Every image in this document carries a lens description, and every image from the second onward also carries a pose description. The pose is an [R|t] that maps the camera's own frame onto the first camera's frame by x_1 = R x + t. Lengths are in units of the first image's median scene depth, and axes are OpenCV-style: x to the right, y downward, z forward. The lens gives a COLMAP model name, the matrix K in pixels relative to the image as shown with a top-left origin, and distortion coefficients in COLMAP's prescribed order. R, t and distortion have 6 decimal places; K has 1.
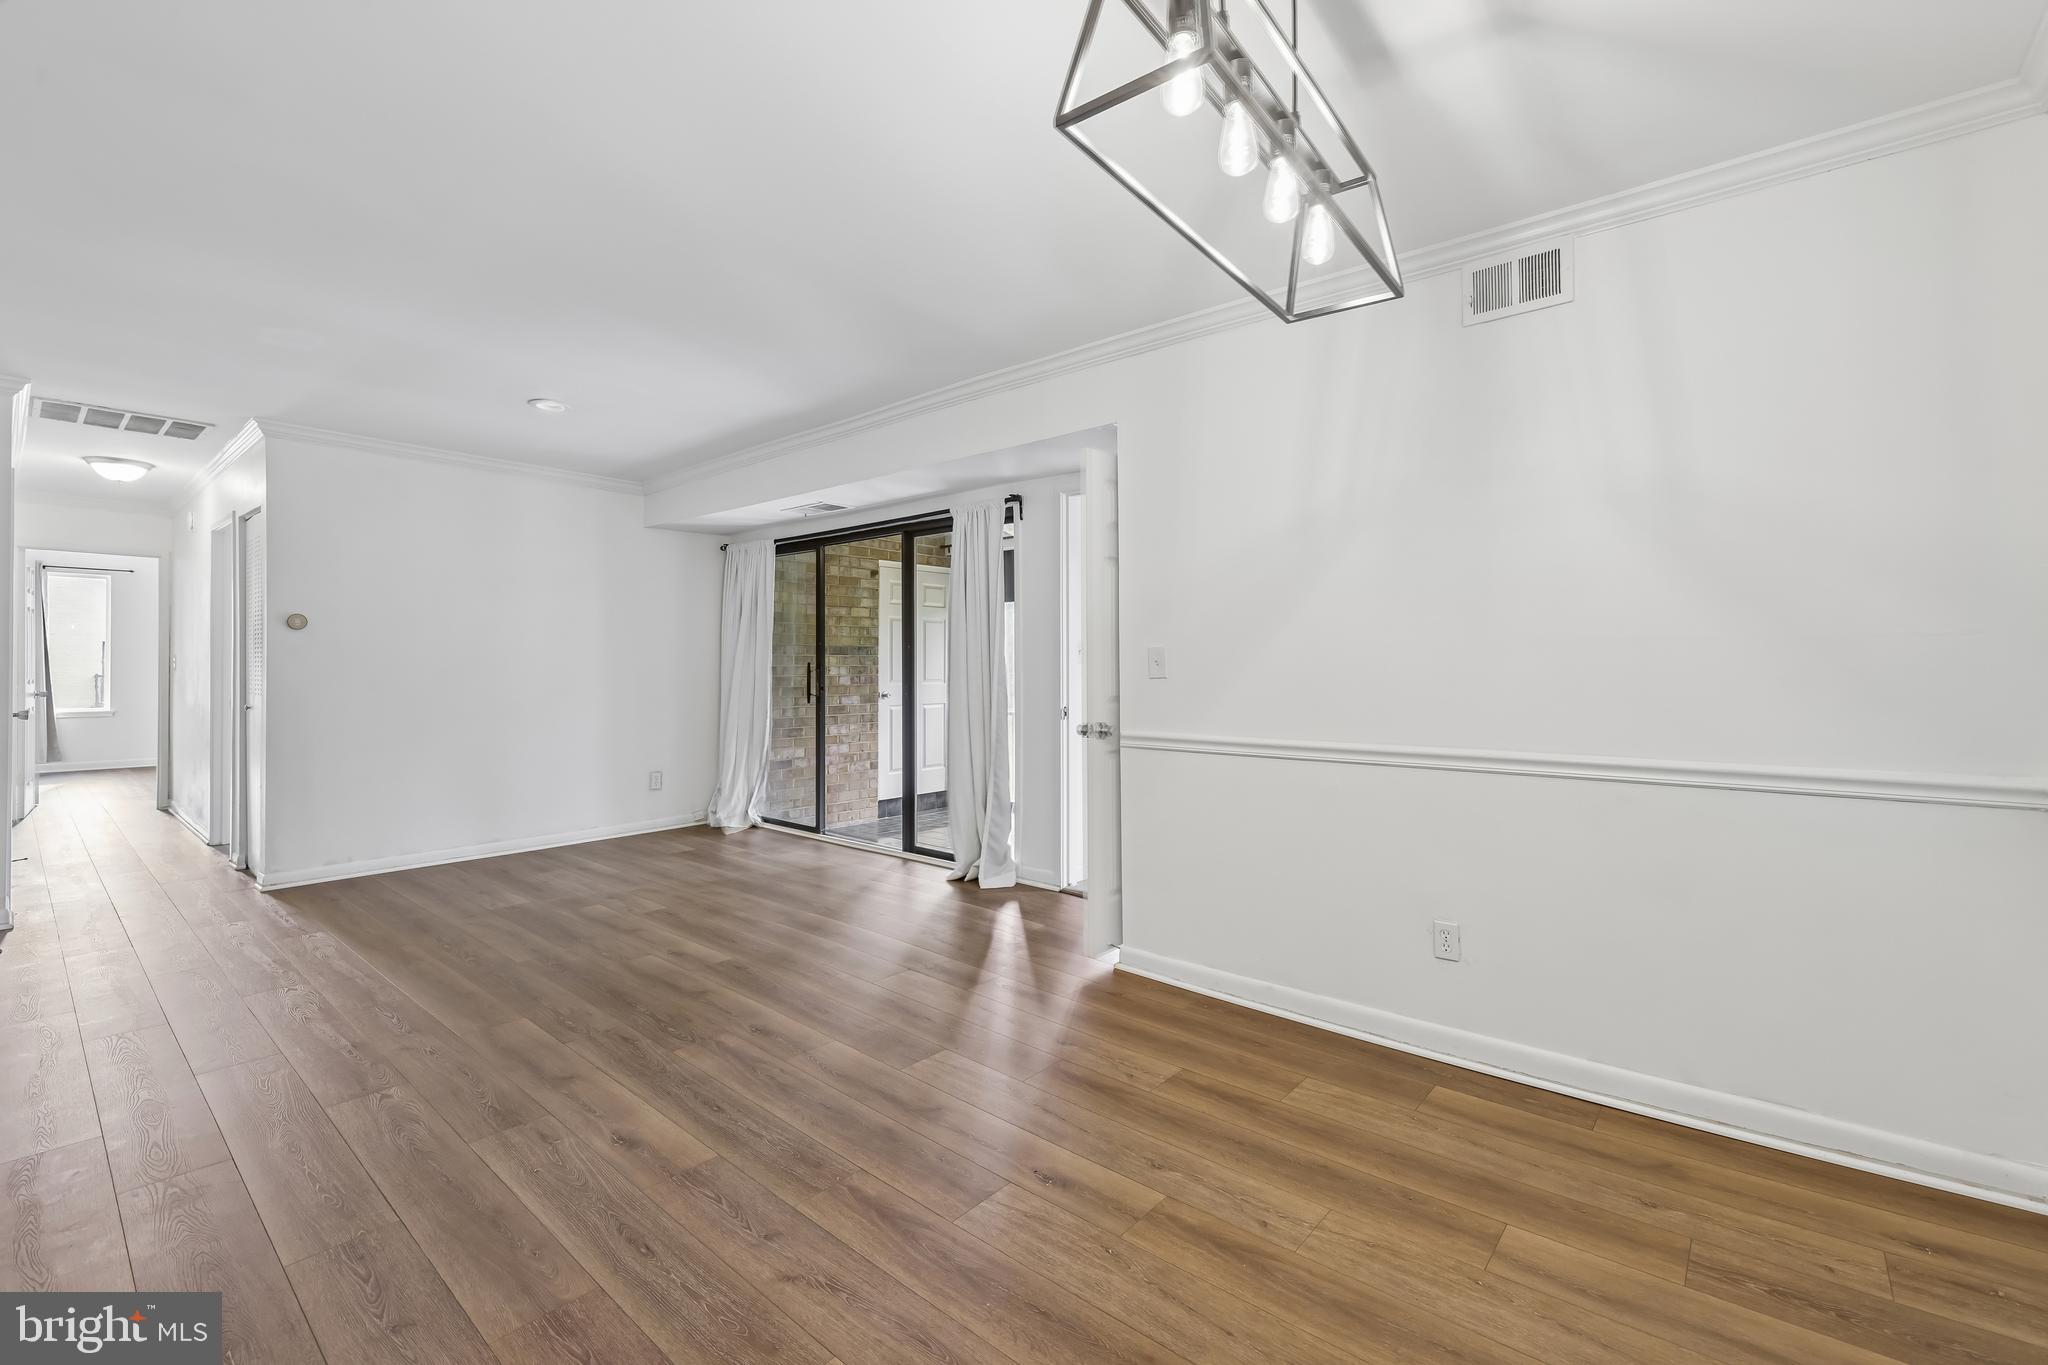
lens RADIAL K [[867.0, 0, 1019.9], [0, 867.0, 695.6], [0, 0, 1]] dist [-0.002007, 0.001268]
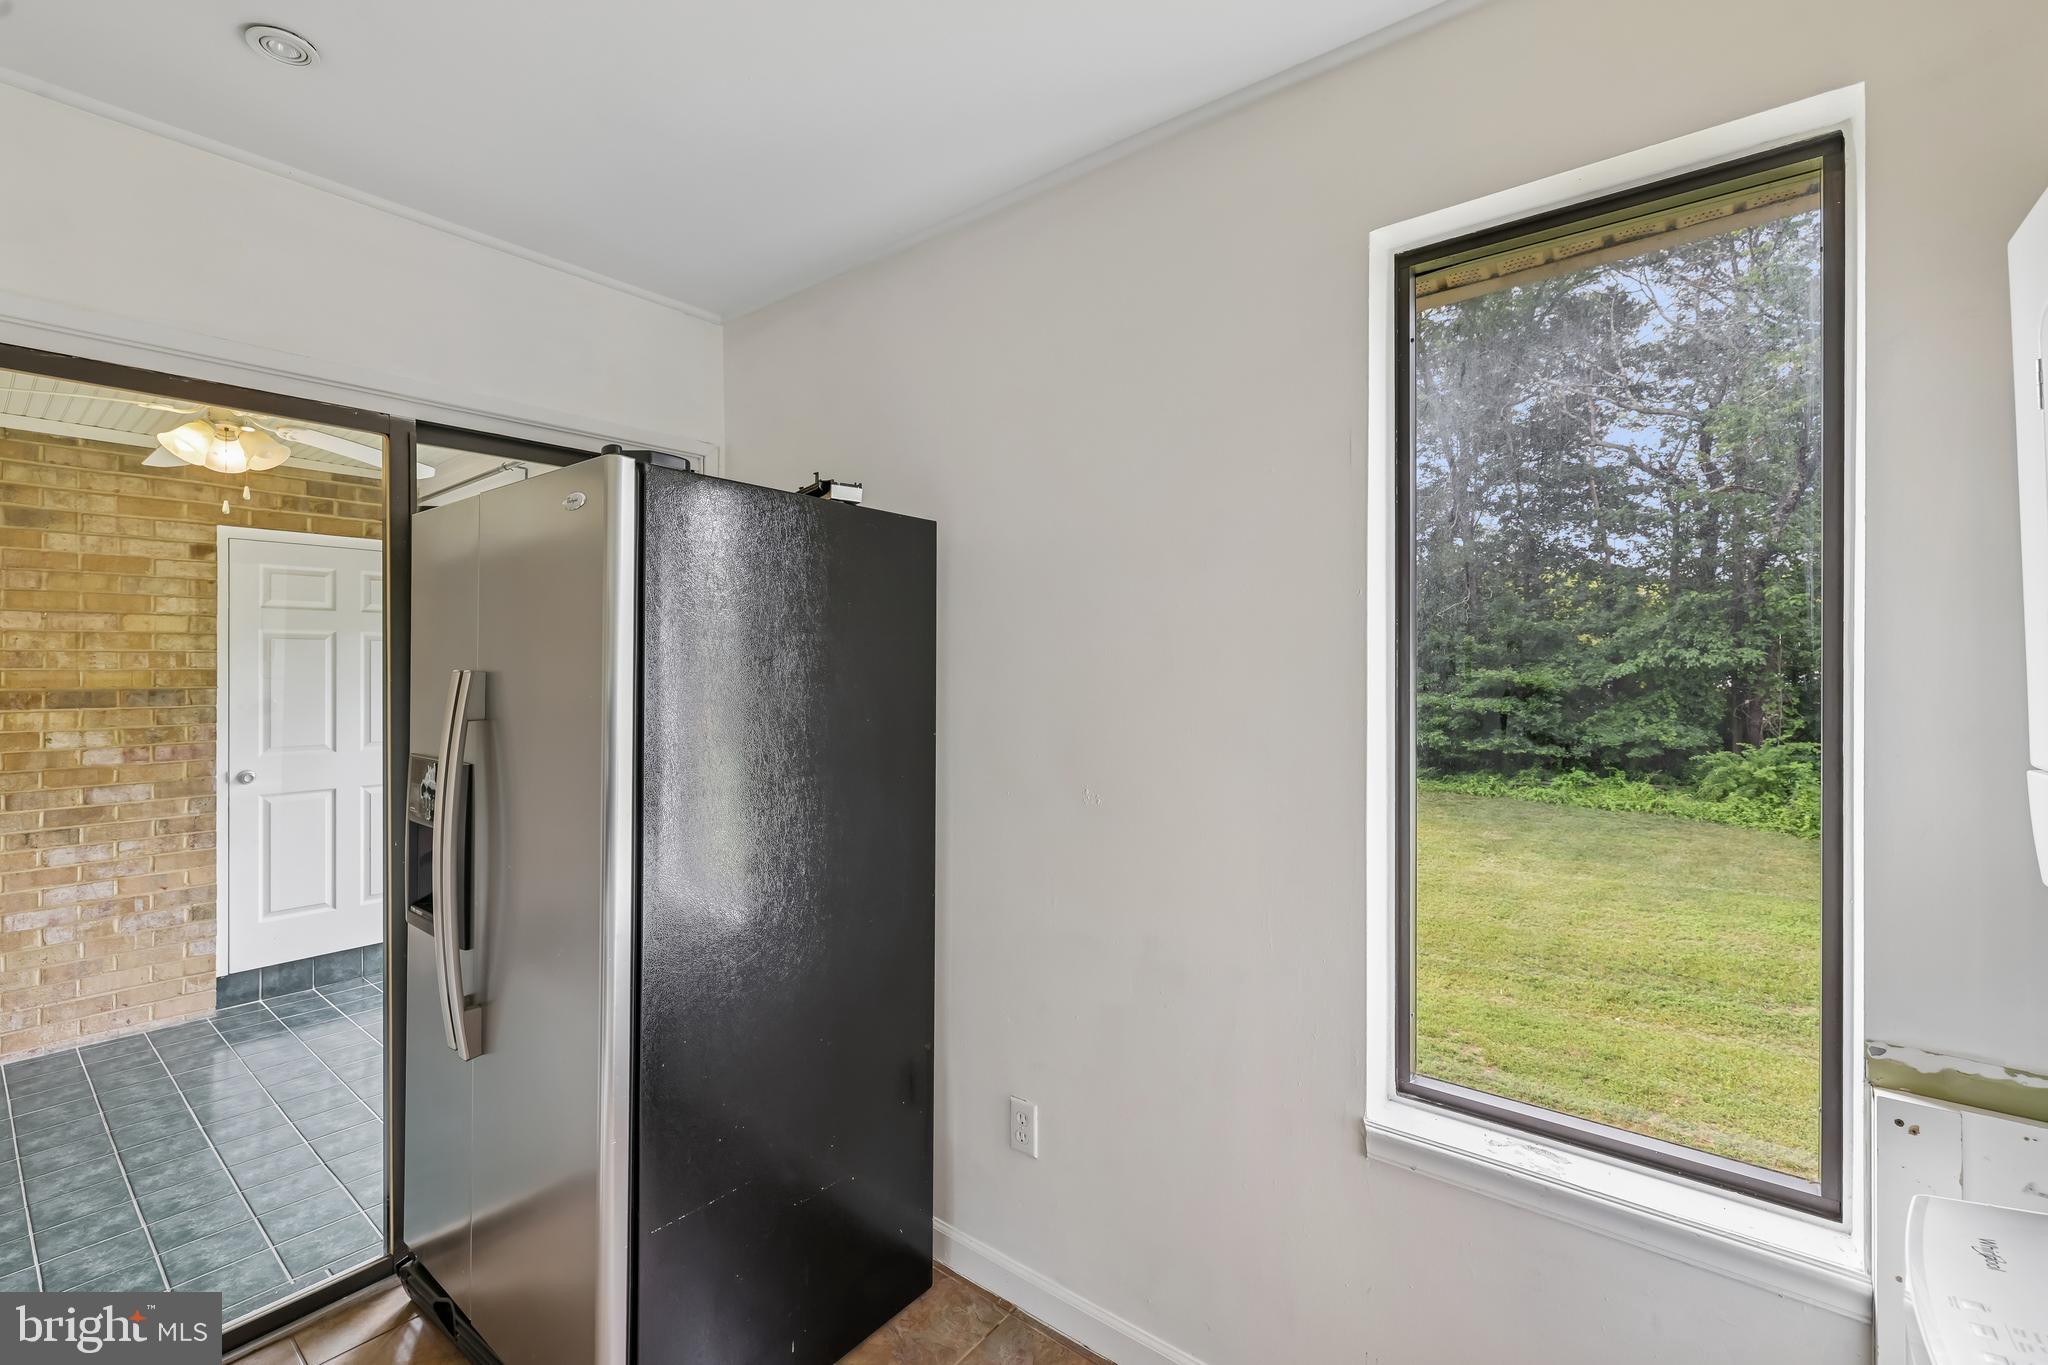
lens RADIAL K [[867.0, 0, 997.4], [0, 867.0, 666.7], [0, 0, 1]] dist [-0.002007, 0.001268]
pose [[0.999860, -0.006328, 0.015518, 0.505447], [0.006902, 0.999285, -0.037175, -0.076092], [-0.015272, 0.037277, 0.999188, 0.763061]]
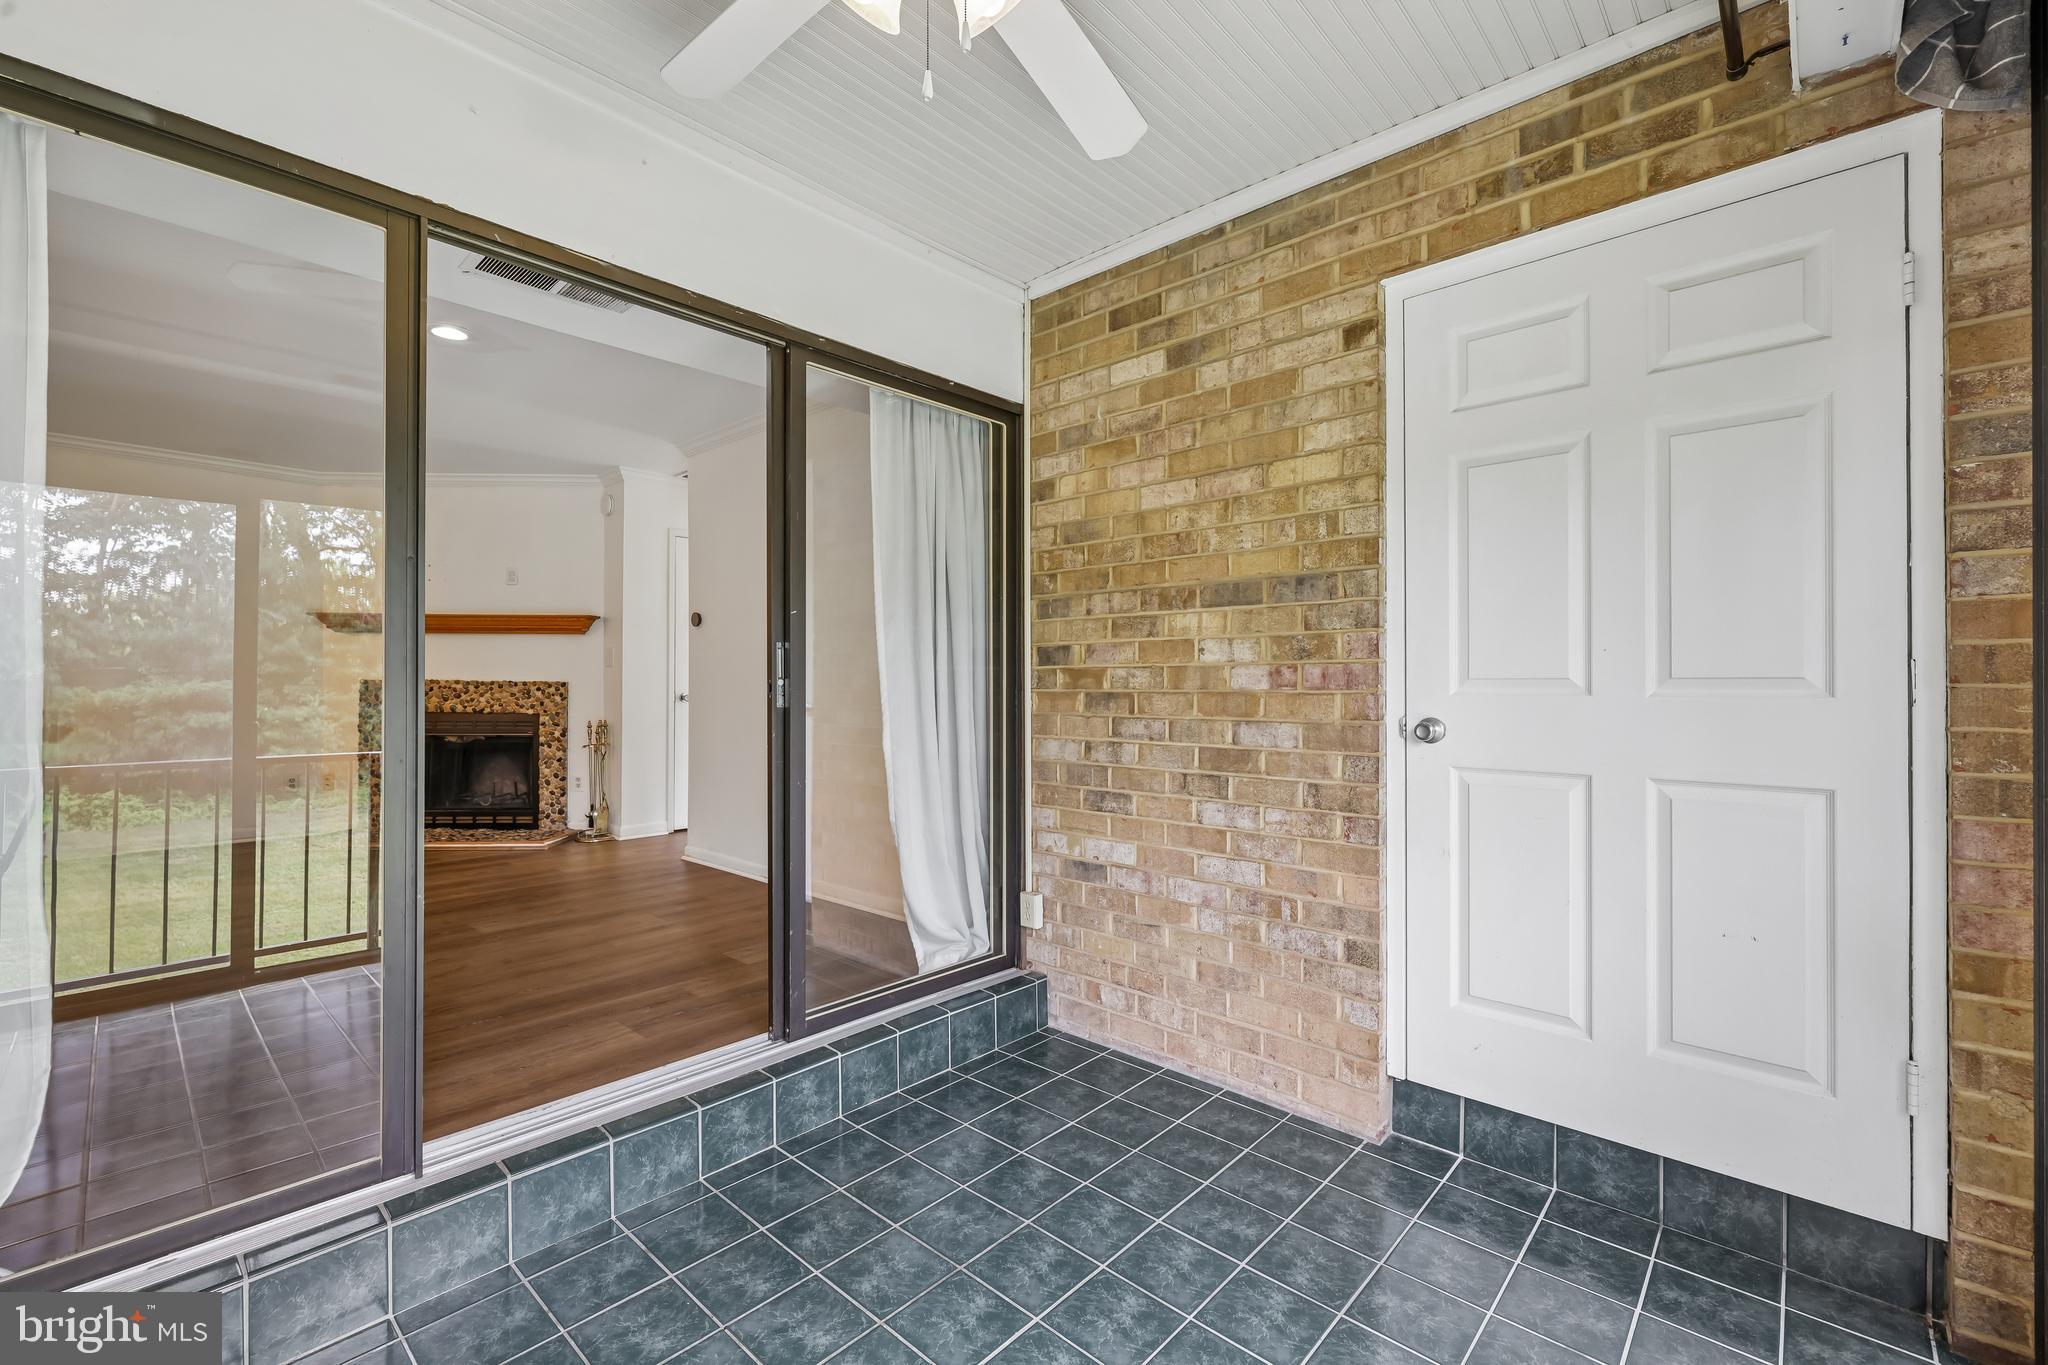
lens RADIAL K [[867.0, 0, 1008.4], [0, 867.0, 679.5], [0, 0, 1]] dist [-0.002007, 0.001268]
pose [[-0.042443, -0.003895, -0.999091, 0.236735], [-0.032796, 0.999459, -0.002503, -0.020095], [0.998560, 0.032660, -0.042548, 1.460553]]
